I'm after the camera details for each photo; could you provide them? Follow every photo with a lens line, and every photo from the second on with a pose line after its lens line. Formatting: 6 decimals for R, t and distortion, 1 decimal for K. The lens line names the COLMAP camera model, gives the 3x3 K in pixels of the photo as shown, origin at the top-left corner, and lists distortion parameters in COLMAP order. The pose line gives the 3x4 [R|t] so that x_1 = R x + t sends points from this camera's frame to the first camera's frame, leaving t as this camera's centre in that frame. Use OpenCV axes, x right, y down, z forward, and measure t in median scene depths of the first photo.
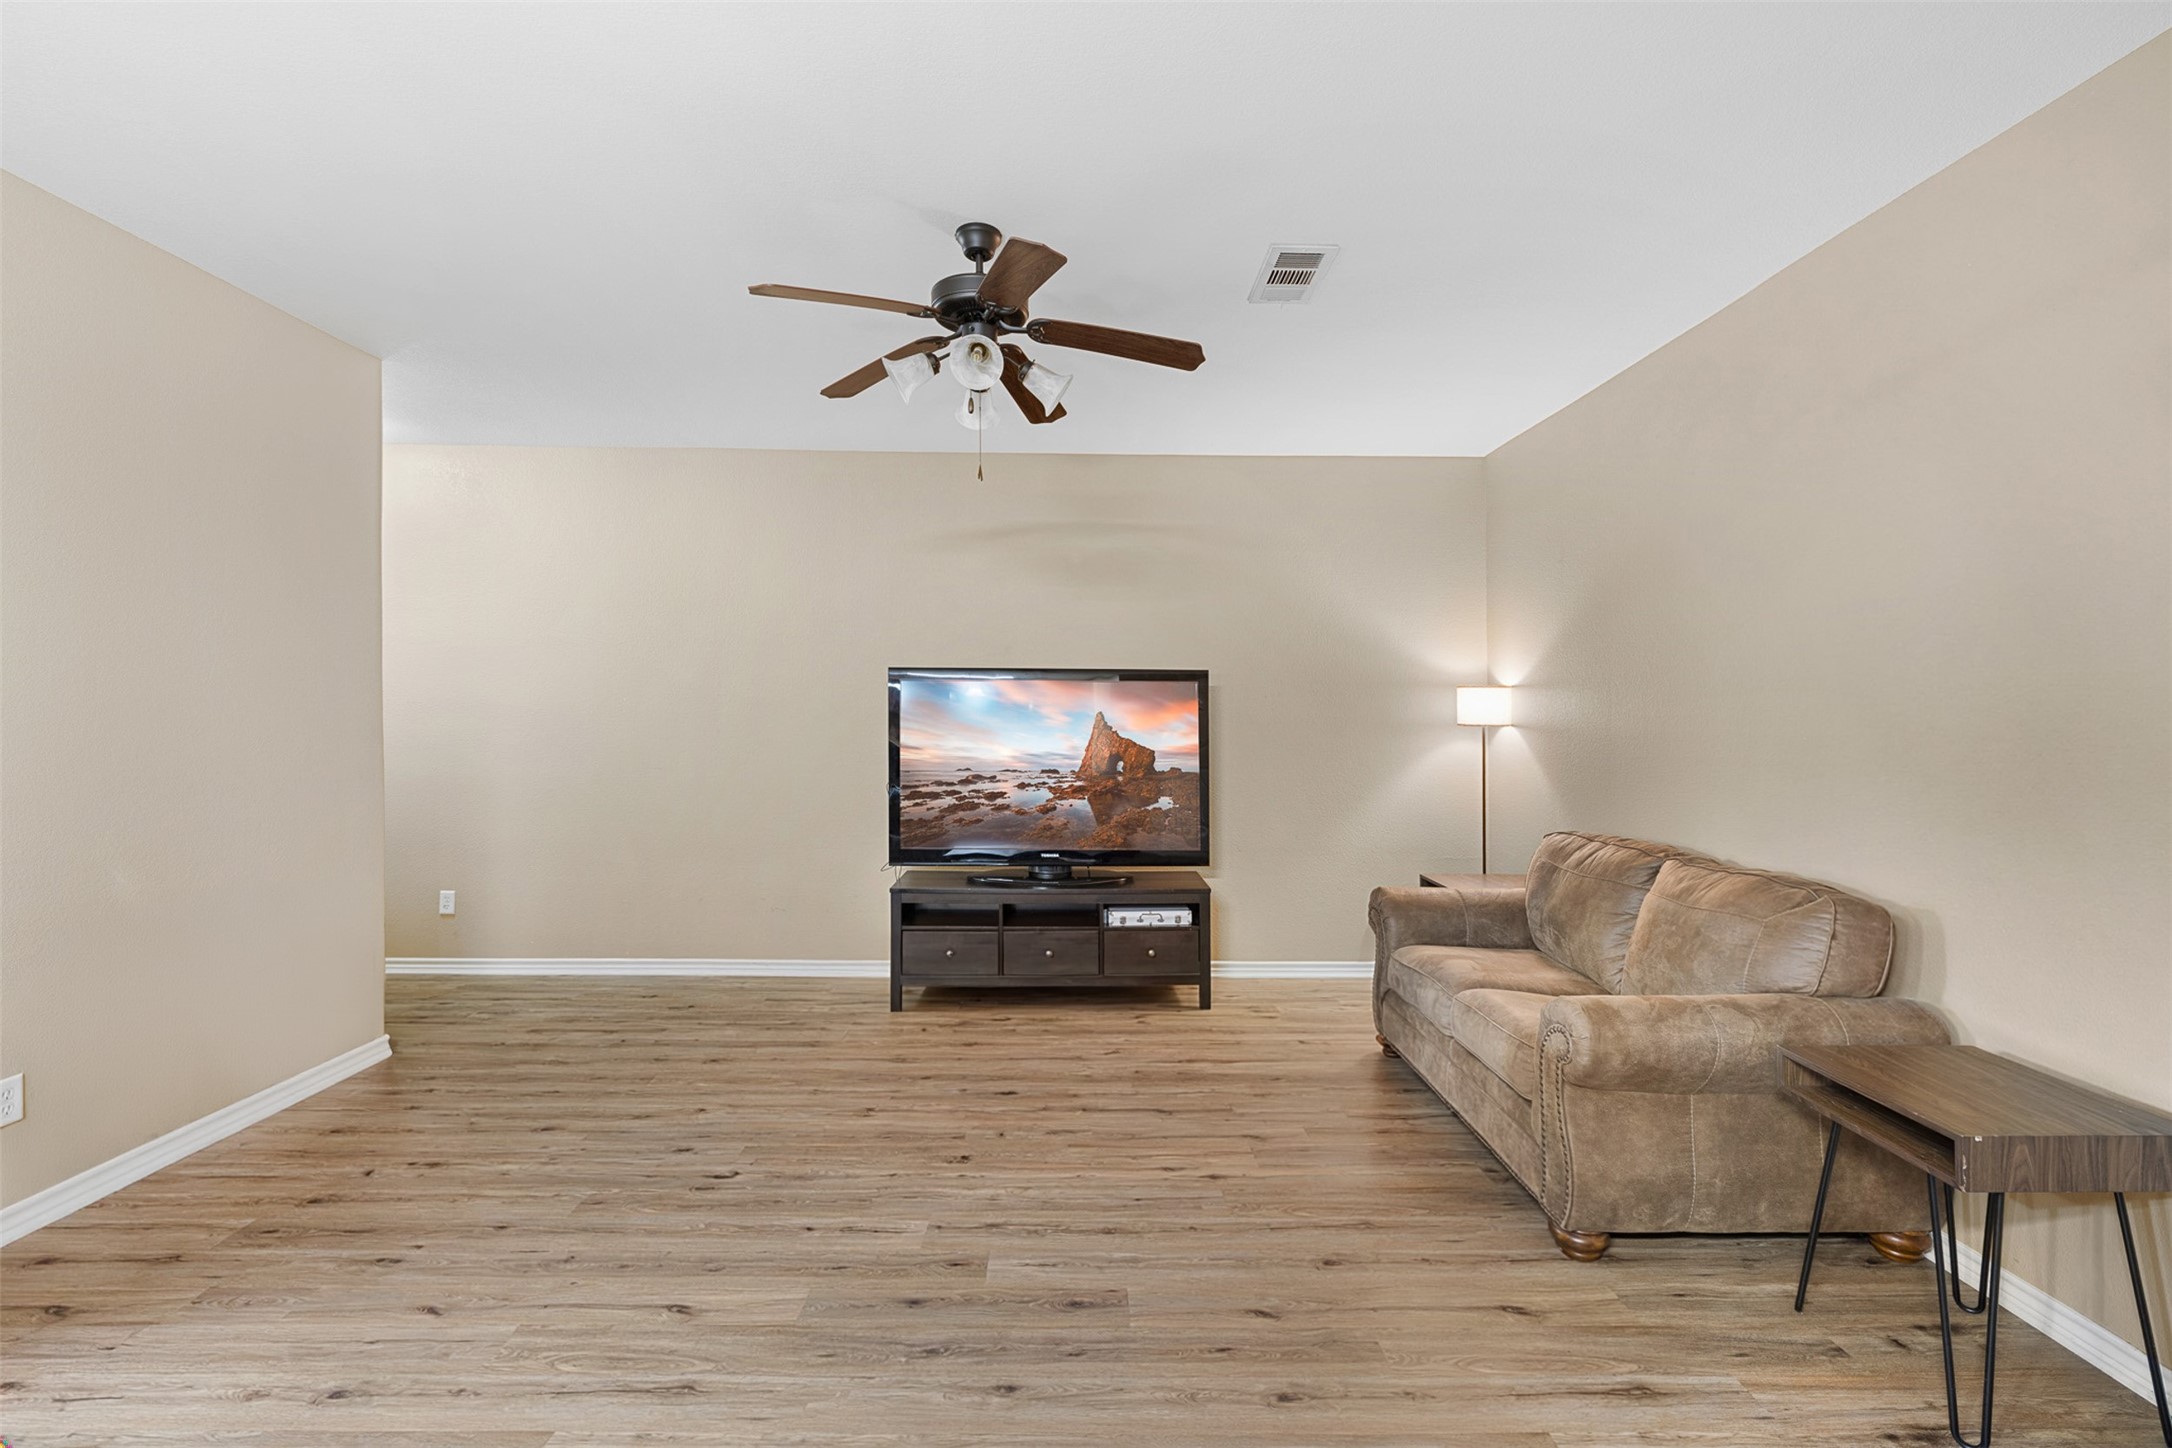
lens RADIAL K [[919.8, 0, 1093.1], [0, 919.8, 721.1], [0, 0, 1]] dist [0.004738, -0.000153]
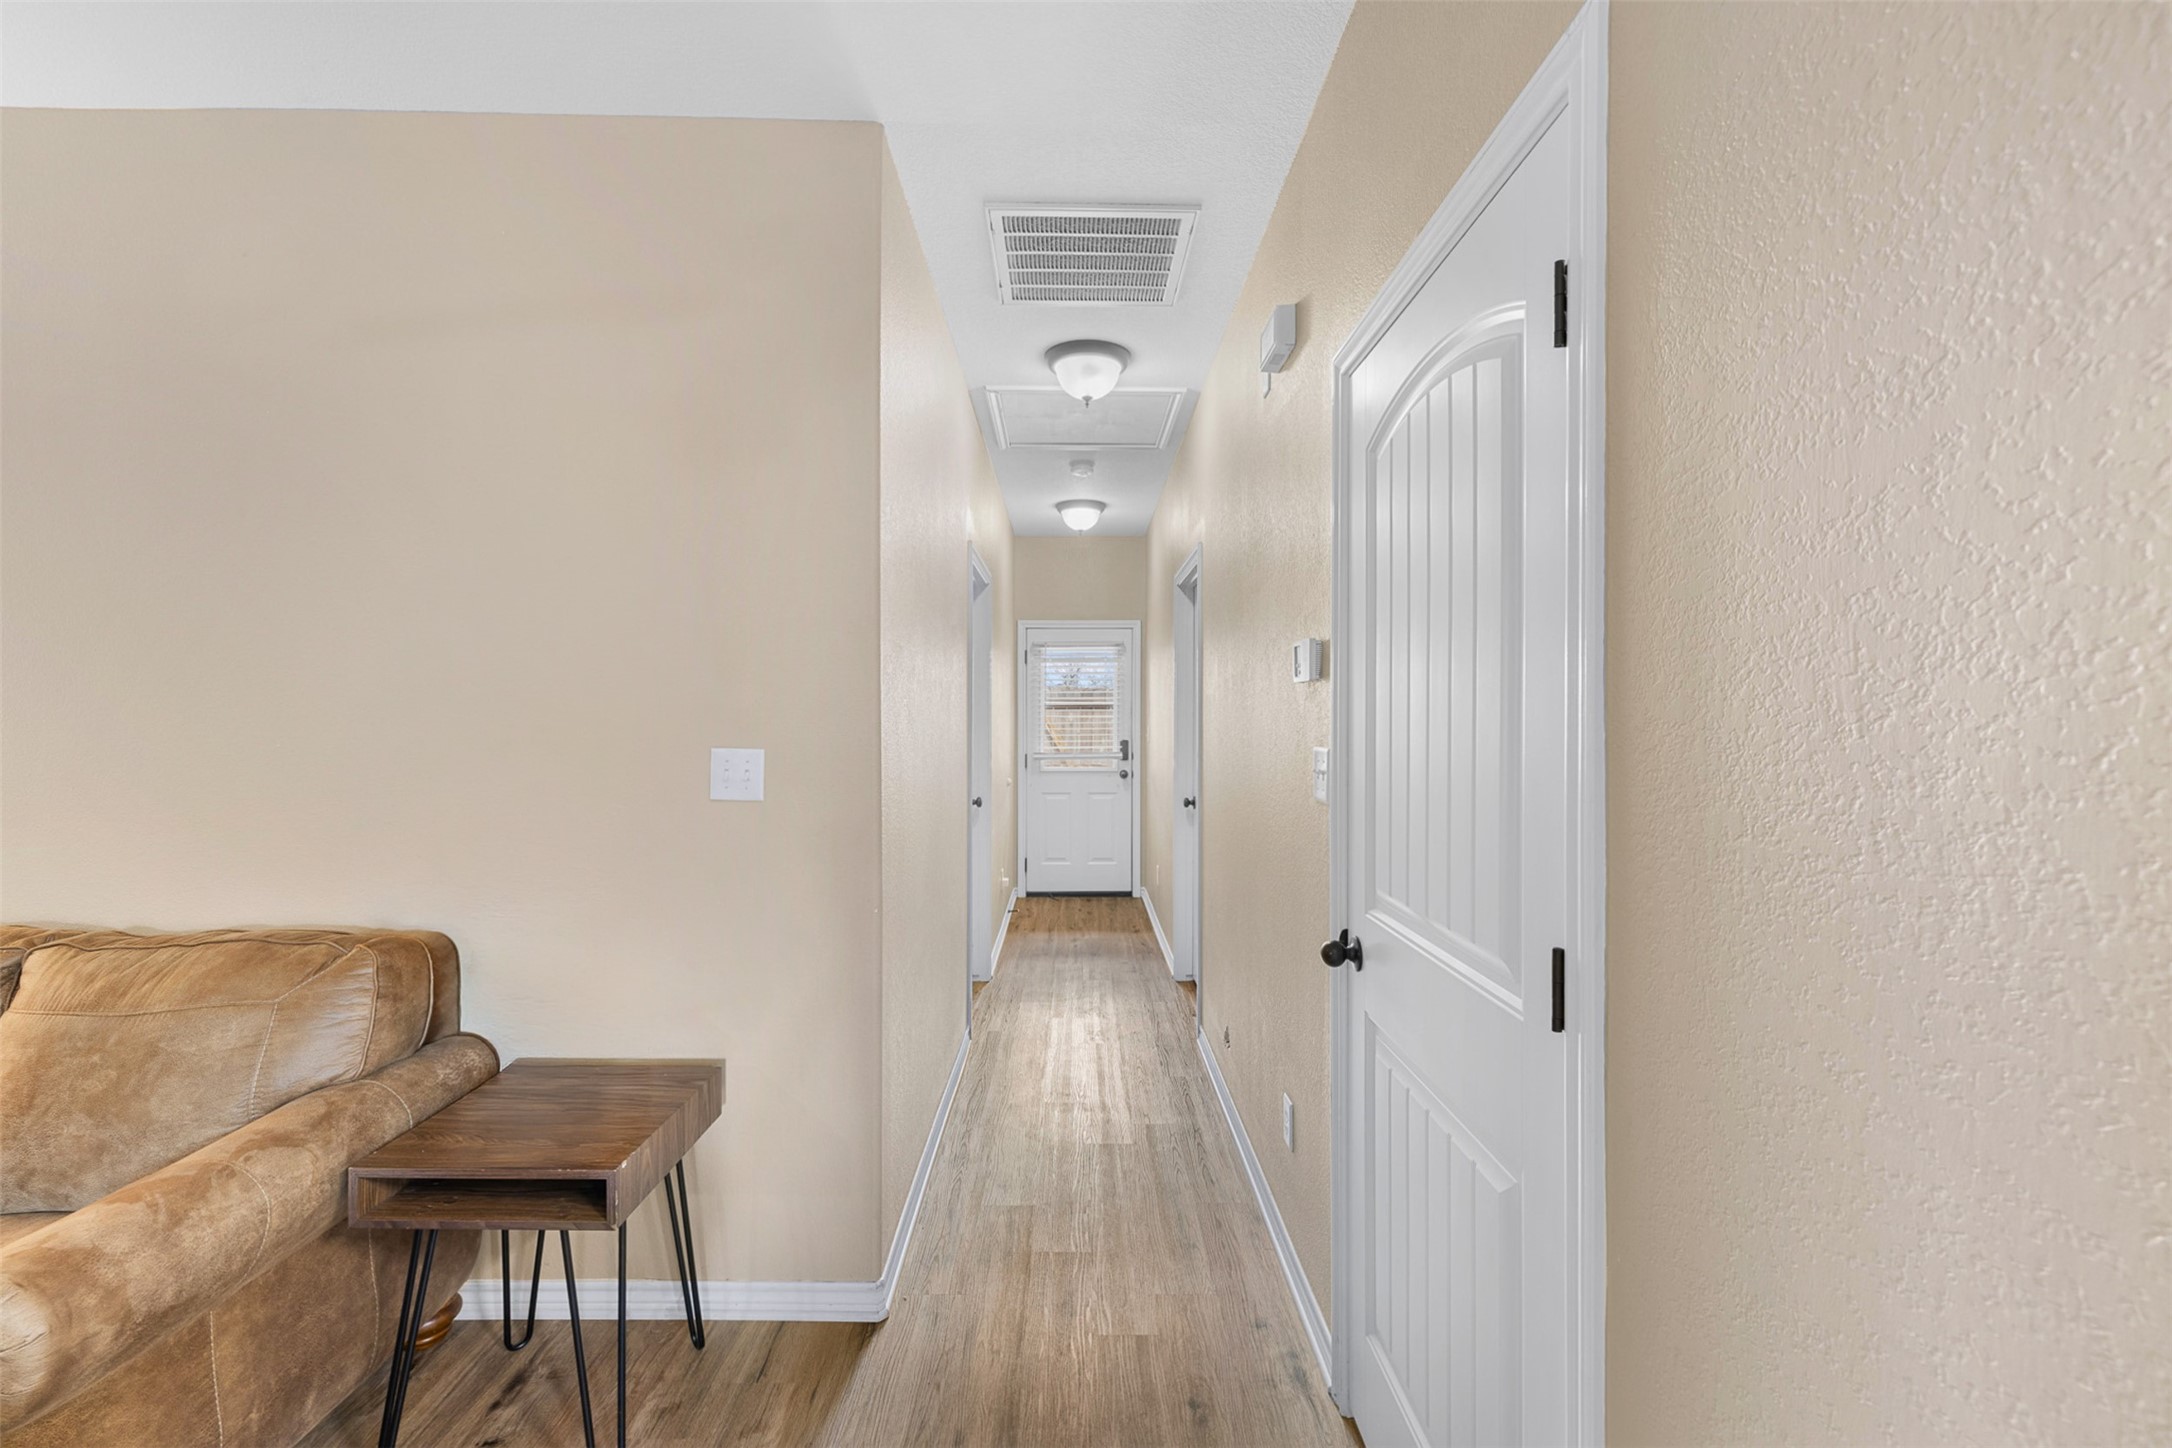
lens RADIAL K [[919.8, 0, 1085.4], [0, 919.8, 731.9], [0, 0, 1]] dist [0.004738, -0.000153]
pose [[0.014241, -0.017847, 0.999739, 0.030646], [0.007040, 0.999818, 0.017748, -0.000307], [-0.999874, 0.006785, 0.014364, 0.413398]]
